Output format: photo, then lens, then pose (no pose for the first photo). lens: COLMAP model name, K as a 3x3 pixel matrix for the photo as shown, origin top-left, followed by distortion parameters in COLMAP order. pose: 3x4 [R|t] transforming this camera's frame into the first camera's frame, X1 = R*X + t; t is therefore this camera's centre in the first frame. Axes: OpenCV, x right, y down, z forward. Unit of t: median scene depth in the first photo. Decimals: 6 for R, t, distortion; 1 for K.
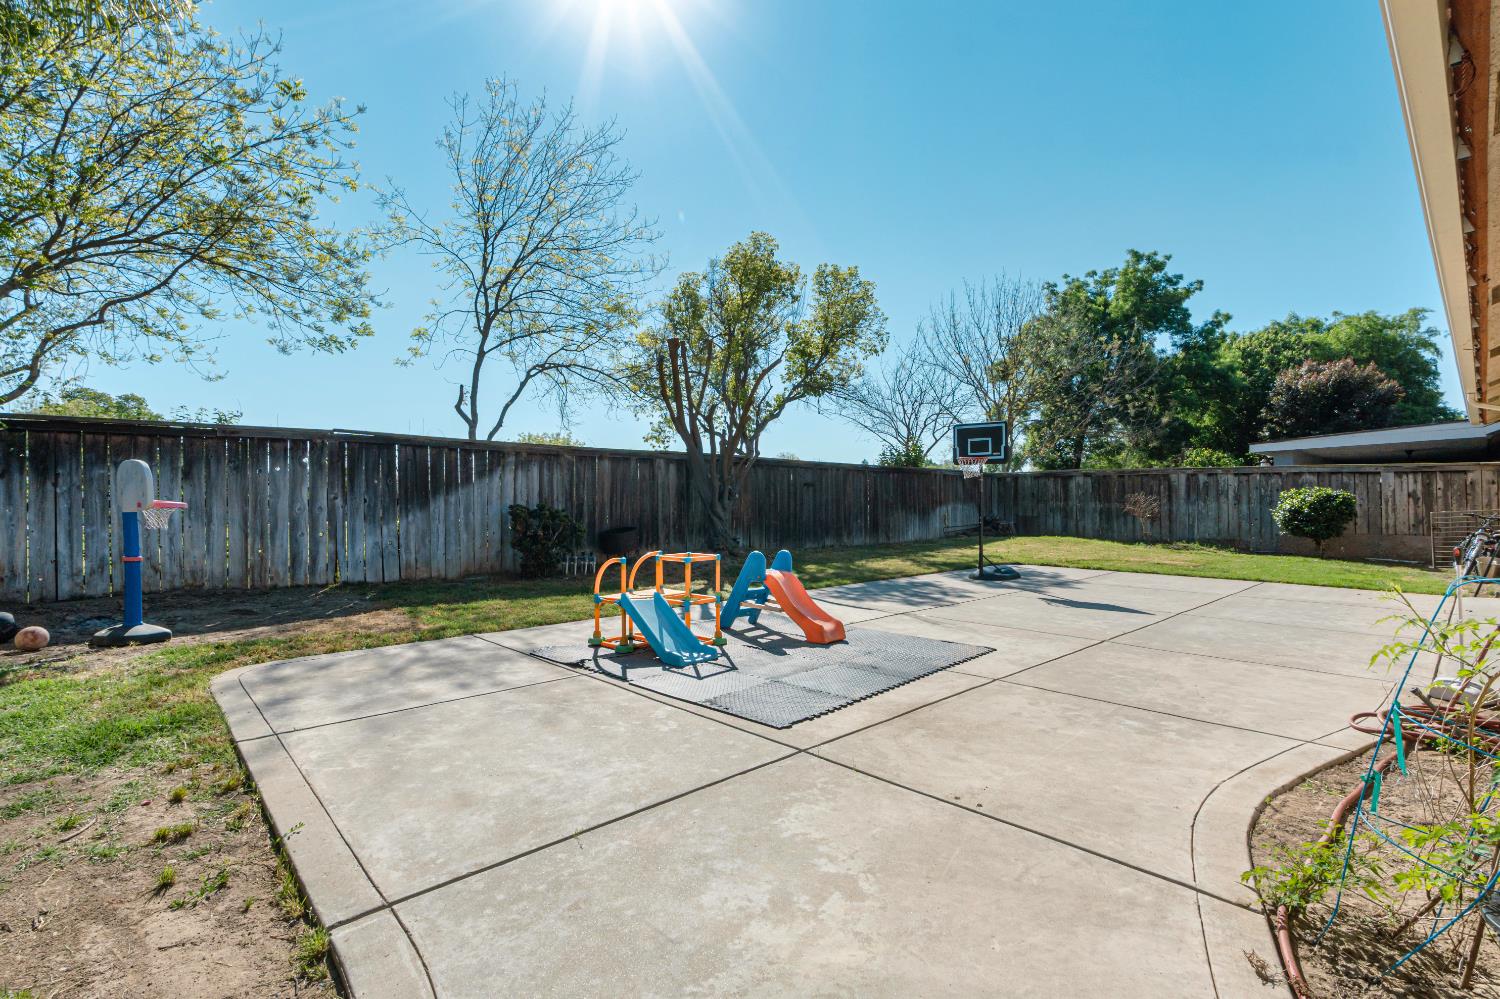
lens RADIAL K [[679.4, 0, 770.4], [0, 679.4, 499.6], [0, 0, 1]] dist [-0.004003, -0.000613]
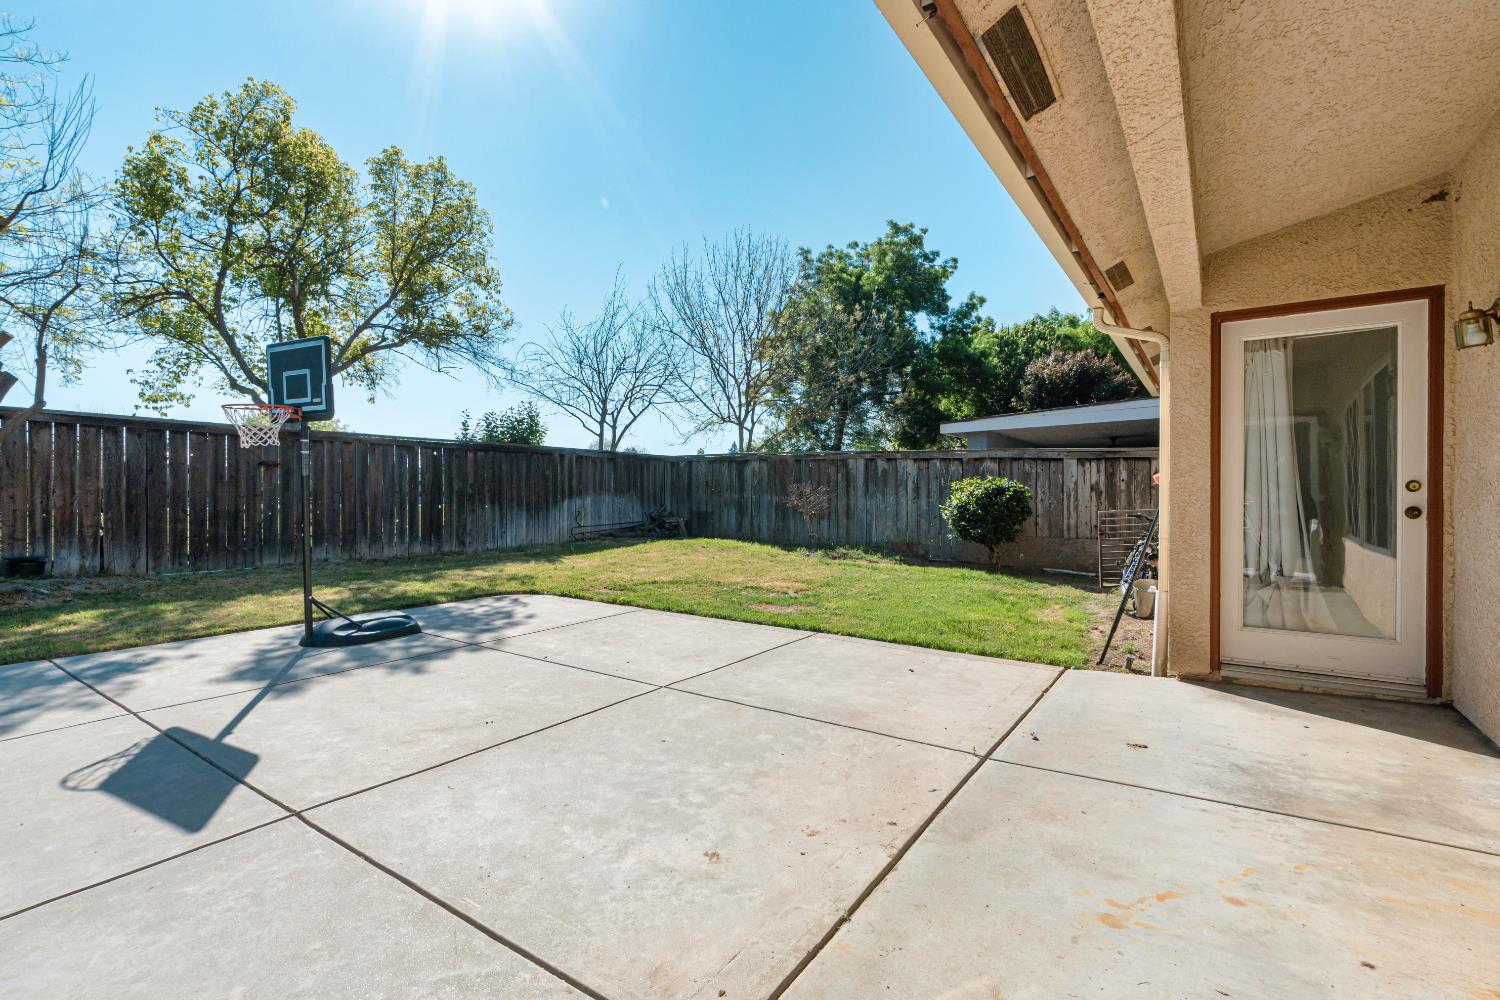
lens RADIAL K [[679.4, 0, 770.4], [0, 679.4, 500.1], [0, 0, 1]] dist [-0.004003, -0.000613]
pose [[0.973821, 0.003131, 0.227295, 0.288977], [-0.006964, 0.999847, 0.016064, -0.001910], [-0.227210, -0.017227, 0.973693, 0.227576]]
